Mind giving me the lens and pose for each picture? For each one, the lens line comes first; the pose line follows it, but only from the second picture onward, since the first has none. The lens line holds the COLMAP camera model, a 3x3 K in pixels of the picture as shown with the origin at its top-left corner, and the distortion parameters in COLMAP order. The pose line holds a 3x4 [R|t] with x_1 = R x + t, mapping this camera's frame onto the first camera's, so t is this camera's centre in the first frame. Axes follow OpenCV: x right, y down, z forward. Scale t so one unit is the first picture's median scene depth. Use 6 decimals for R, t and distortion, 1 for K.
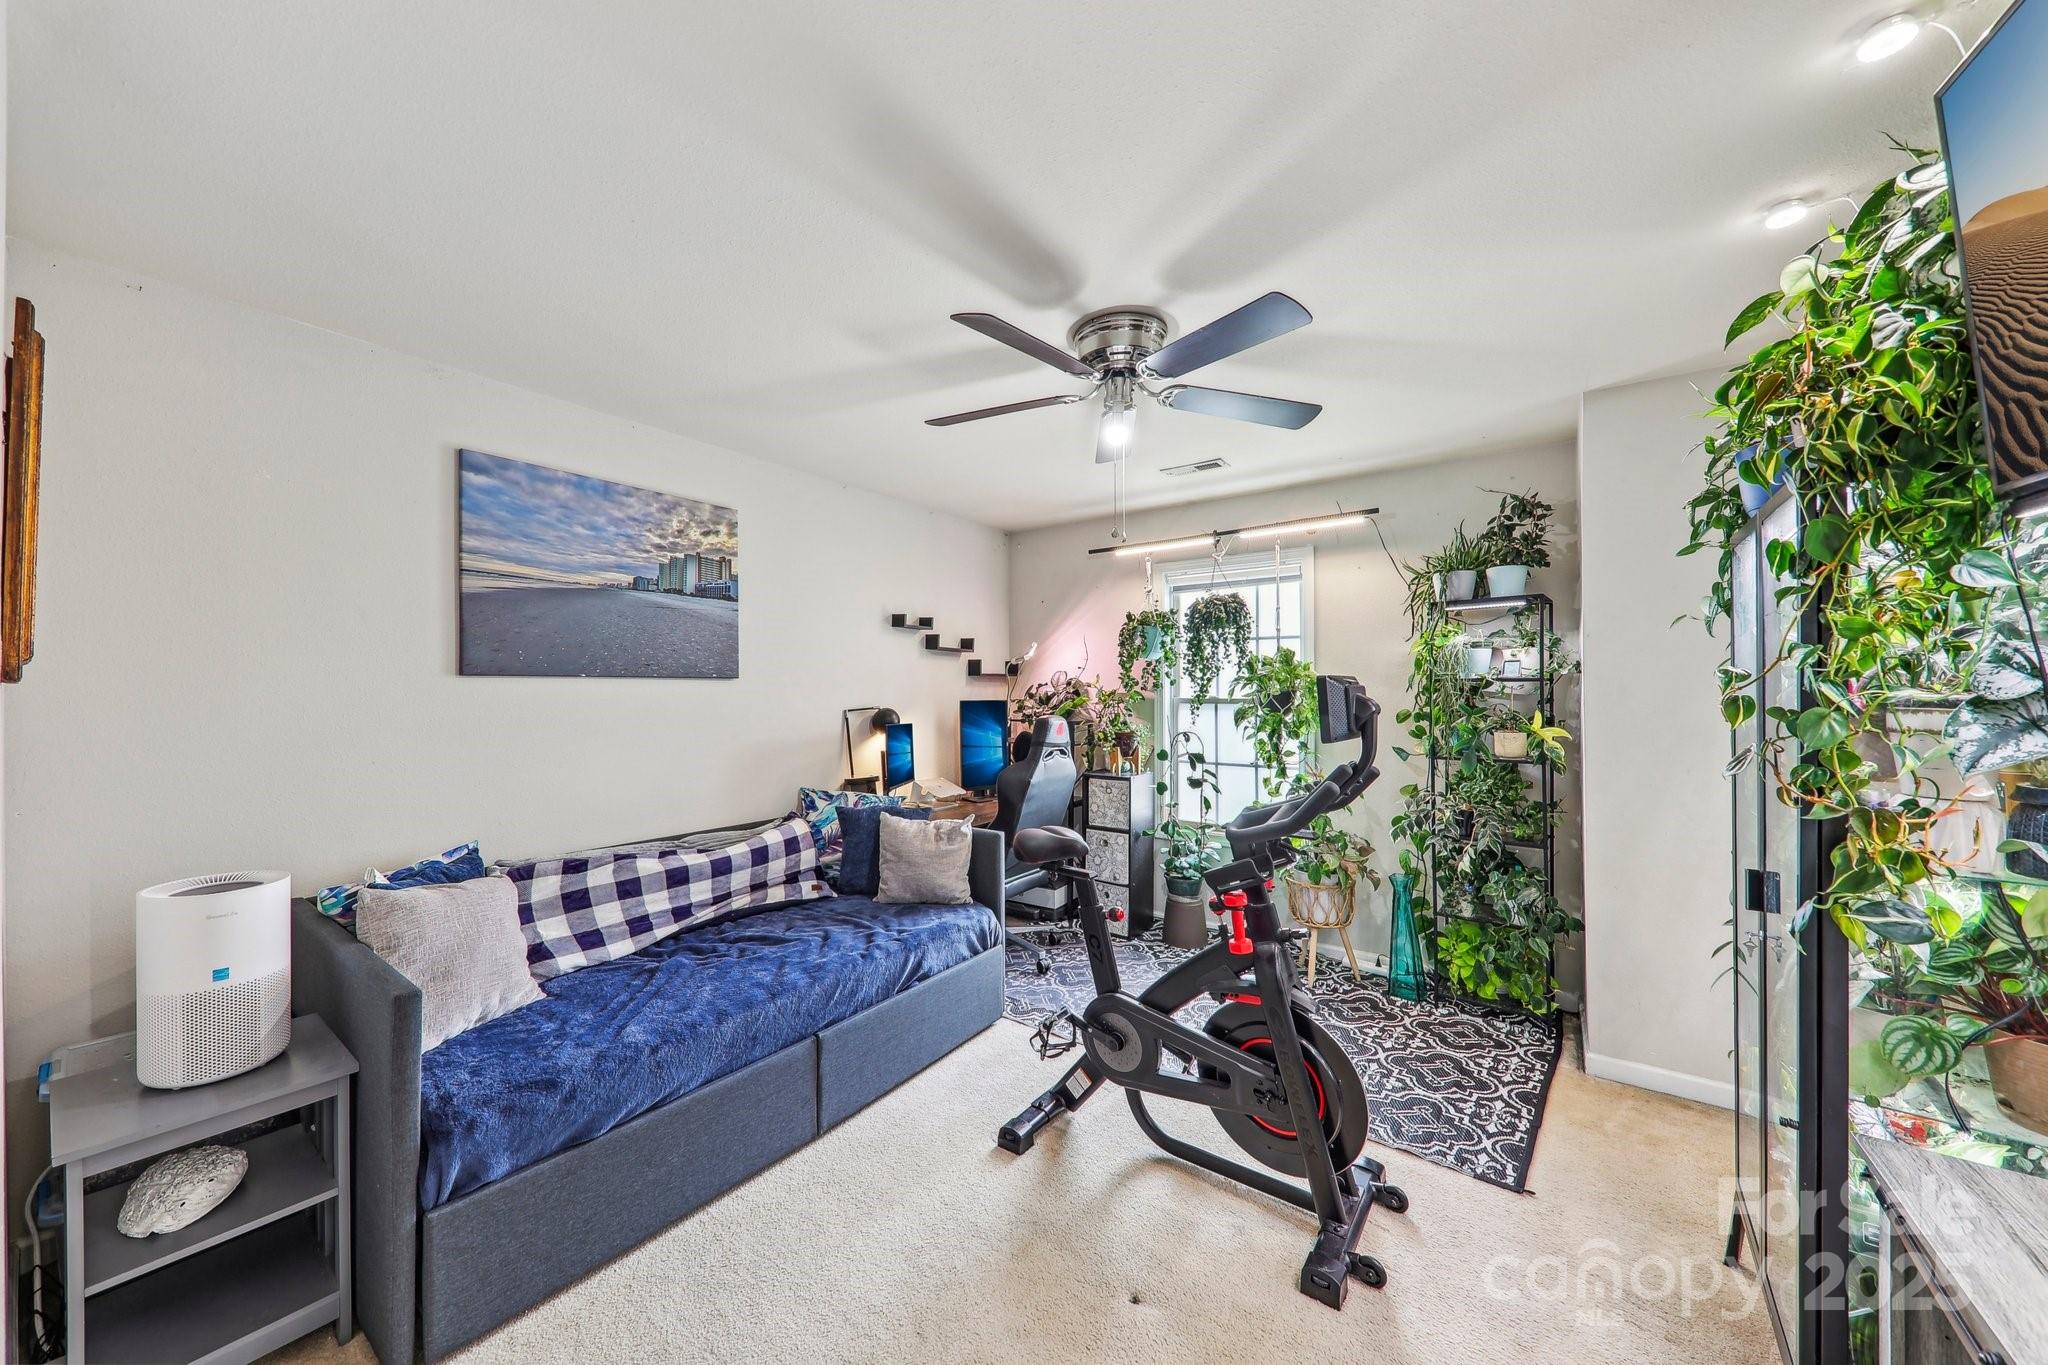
lens RADIAL K [[713.8, 0, 1021.7], [0, 713.8, 687.2], [0, 0, 1]] dist [0.012109, -0.007689]
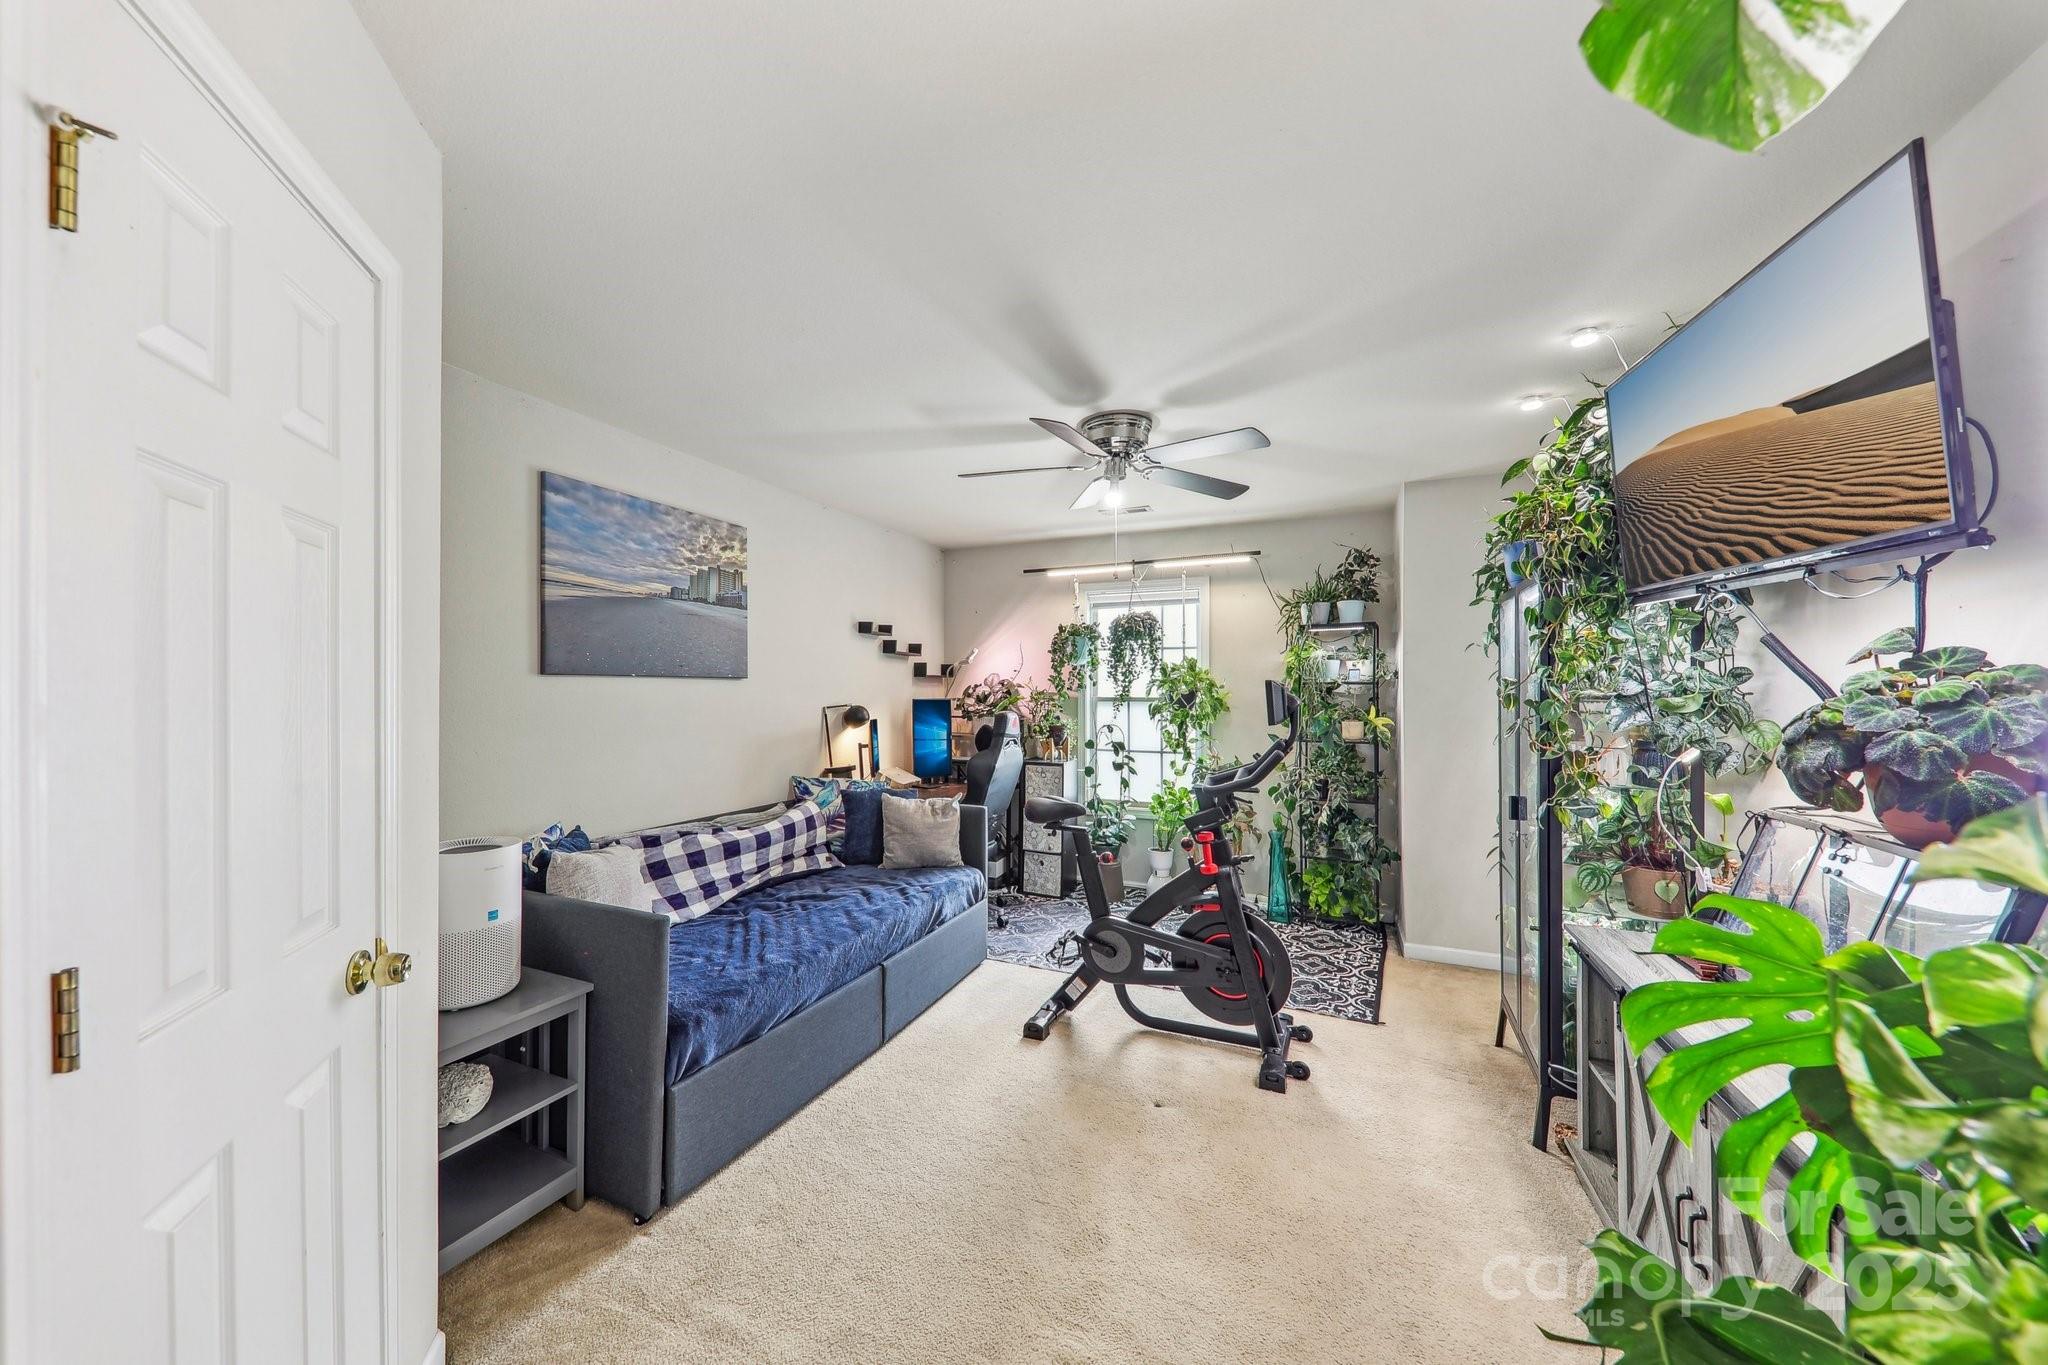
lens RADIAL K [[715.2, 0, 1012.9], [0, 715.2, 690.8], [0, 0, 1]] dist [0.000351, 0.005161]
pose [[0.976839, 0.003259, 0.213949, -0.269934], [-0.004160, 0.999984, 0.003762, 0.001883], [-0.213933, -0.004564, 0.976838, -0.217944]]
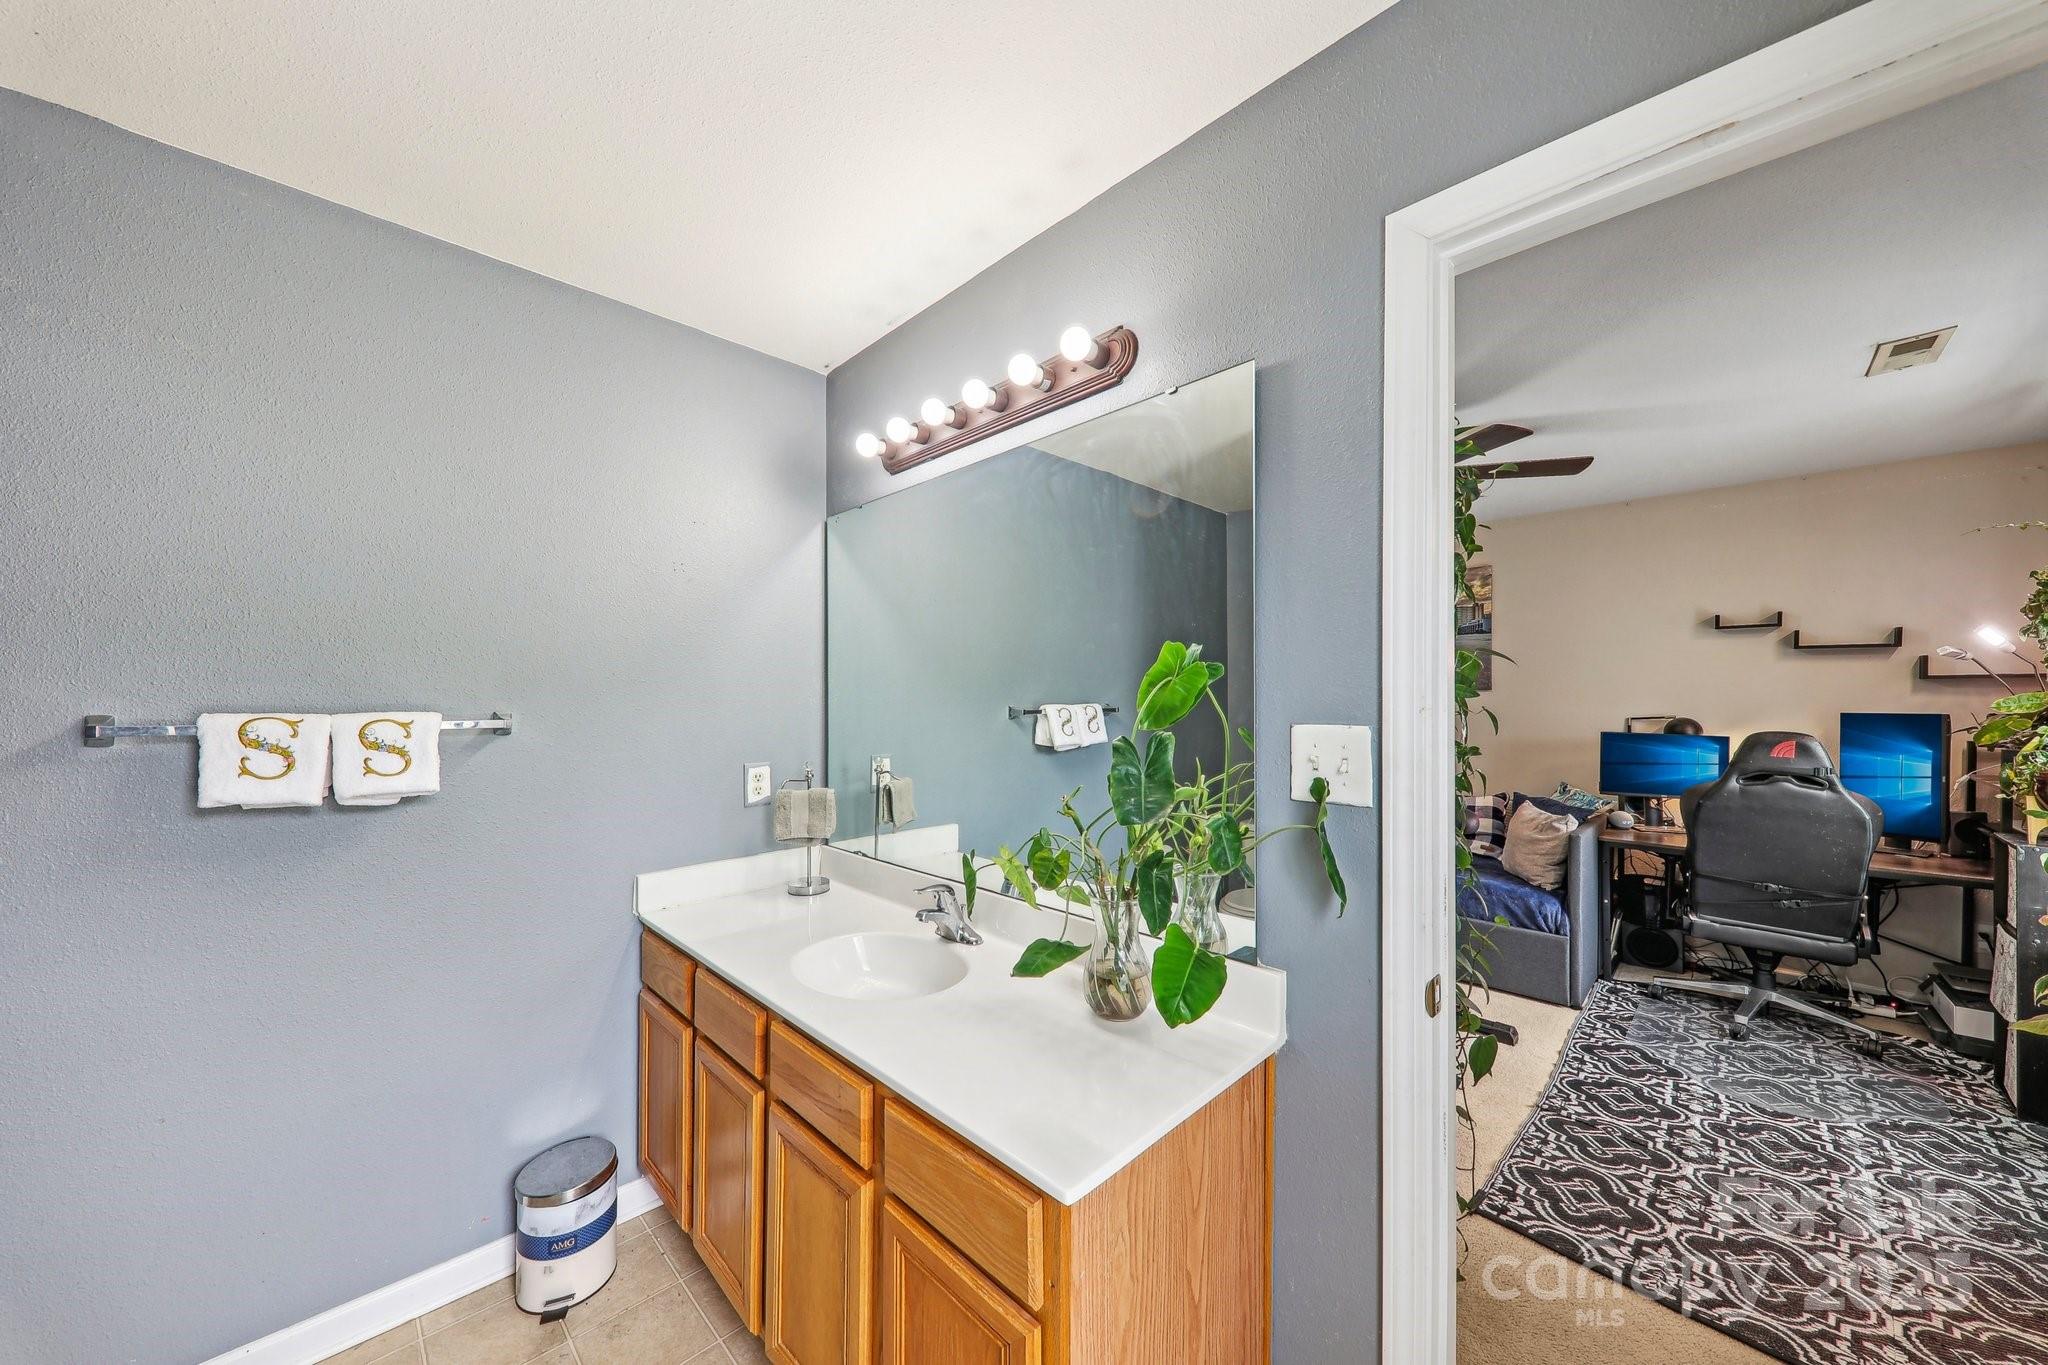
lens RADIAL K [[706.0, 0, 1002.6], [0, 706.0, 693.1], [0, 0, 1]] dist [0.000719, -0.003670]
pose [[-0.181314, -0.005396, -0.983410, 1.273691], [0.002494, 0.999979, -0.005947, -0.000438], [0.983422, -0.003531, -0.181297, 0.393408]]
